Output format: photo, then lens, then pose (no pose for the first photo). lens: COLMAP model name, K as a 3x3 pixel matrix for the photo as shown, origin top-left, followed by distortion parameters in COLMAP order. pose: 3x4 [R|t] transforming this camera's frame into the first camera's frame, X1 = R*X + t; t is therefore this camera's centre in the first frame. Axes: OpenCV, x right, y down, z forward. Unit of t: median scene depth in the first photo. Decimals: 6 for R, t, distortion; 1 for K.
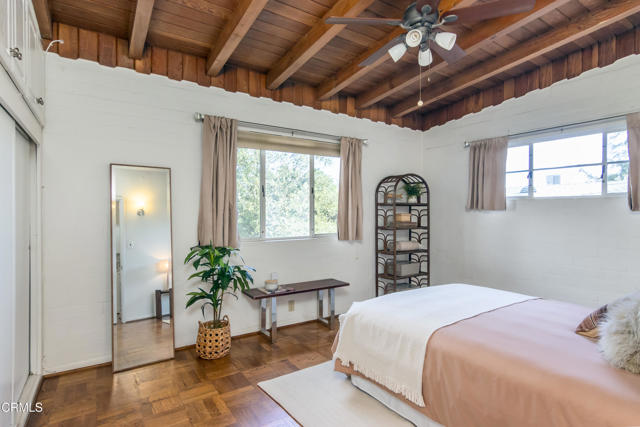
lens RADIAL K [[337.6, 0, 320.0], [0, 337.6, 213.5], [0, 0, 1]] dist [0.001131, 0.000046]
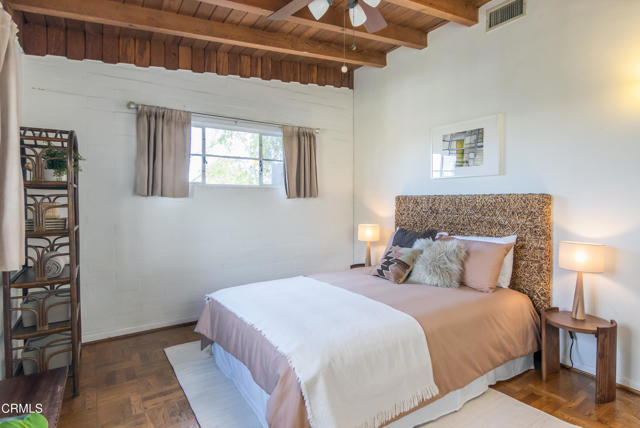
lens RADIAL K [[337.6, 0, 320.0], [0, 337.6, 214.0], [0, 0, 1]] dist [0.001131, 0.000046]
pose [[-0.001605, -0.049609, 0.998767, -0.341916], [0.000487, 0.998769, 0.049609, -0.008308], [-0.999999, 0.000566, -0.001579, 0.669900]]
